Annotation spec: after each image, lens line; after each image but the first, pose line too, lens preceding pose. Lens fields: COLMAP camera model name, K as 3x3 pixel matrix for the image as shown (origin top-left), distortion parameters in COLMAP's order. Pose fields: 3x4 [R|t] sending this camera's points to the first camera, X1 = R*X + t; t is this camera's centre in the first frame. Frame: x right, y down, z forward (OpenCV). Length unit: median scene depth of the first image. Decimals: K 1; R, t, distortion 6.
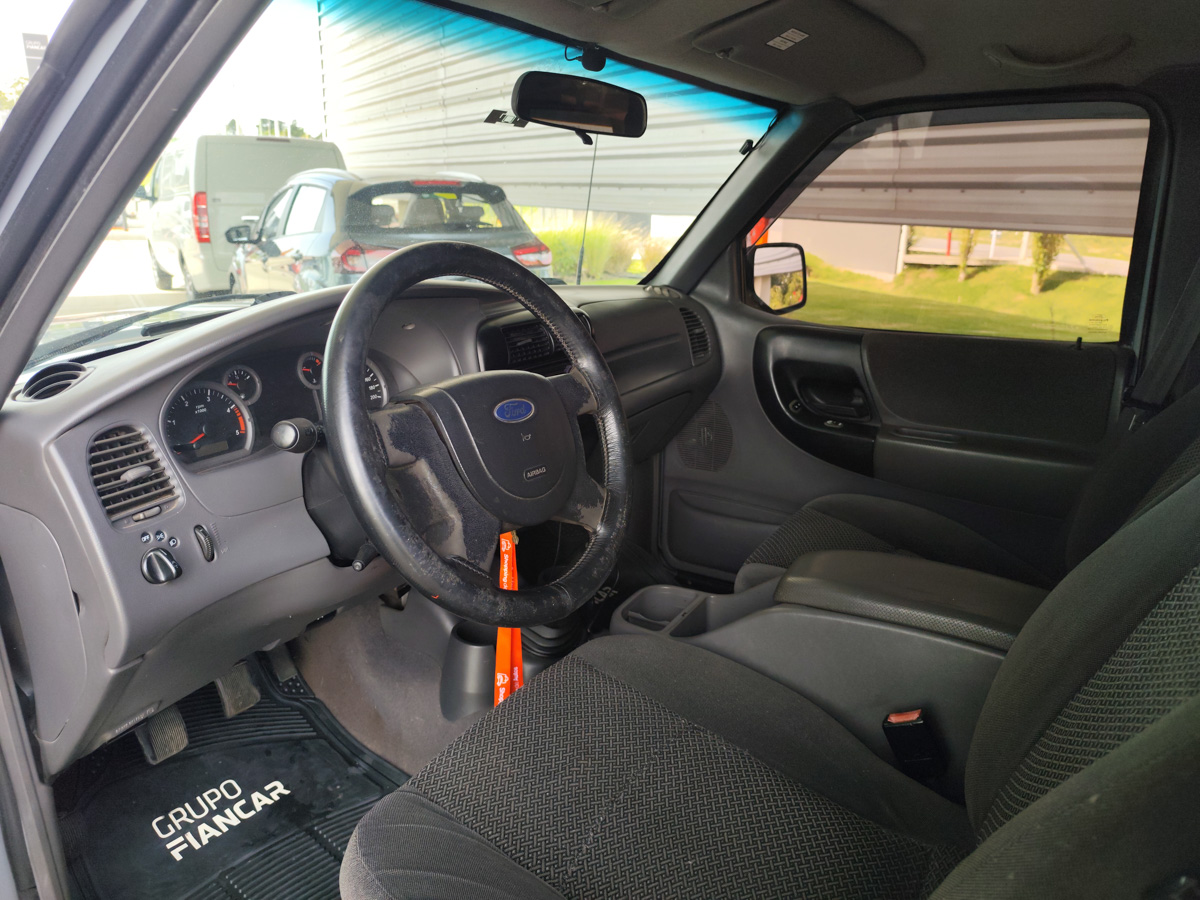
lens RADIAL K [[838.3, 0, 594.5], [0, 838.3, 447.1], [0, 0, 1]] dist [0.026489, -0.010444]
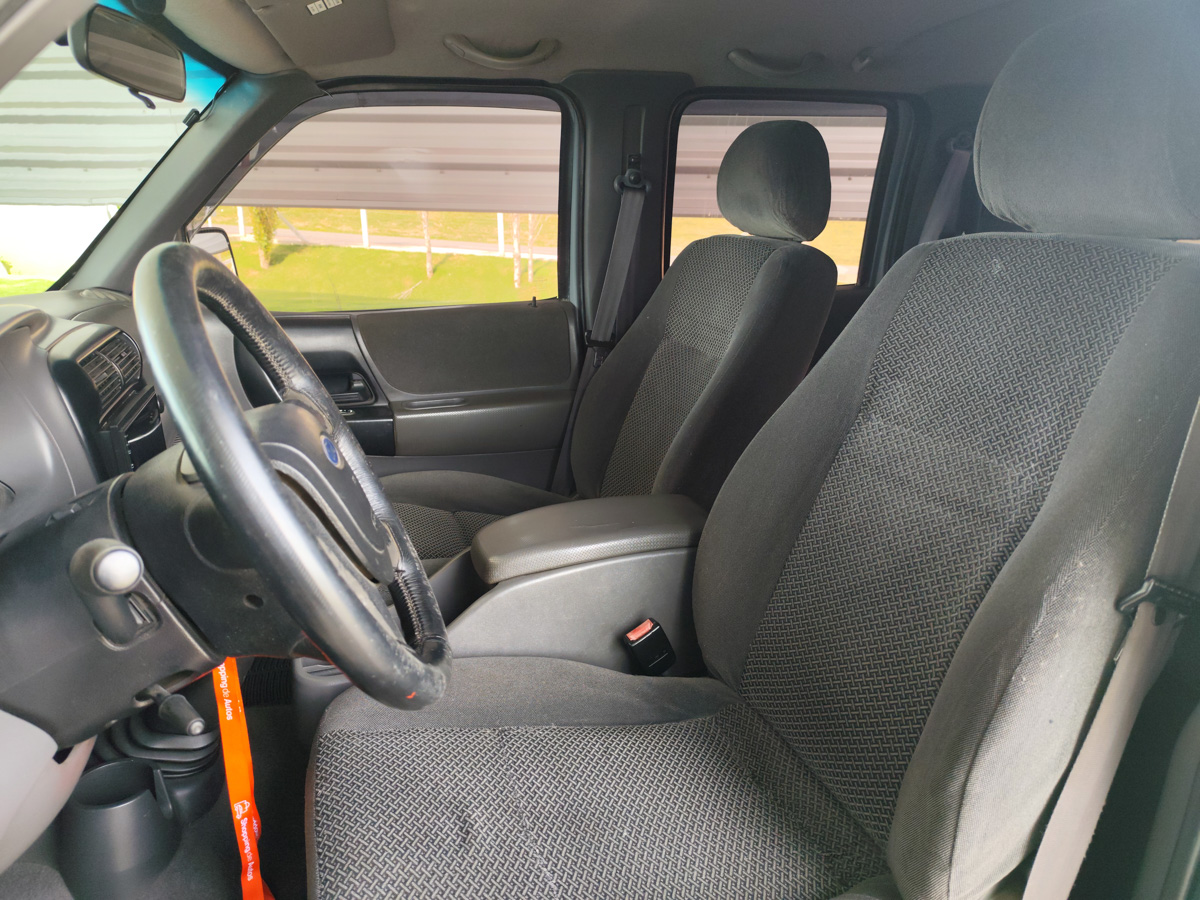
lens RADIAL K [[838.3, 0, 592.2], [0, 838.3, 454.6], [0, 0, 1]] dist [0.026489, -0.010444]
pose [[0.667210, -0.241246, 0.704721, -0.249644], [0.218363, 0.967881, 0.124594, -0.043633], [-0.712144, 0.070754, 0.698459, 0.135052]]
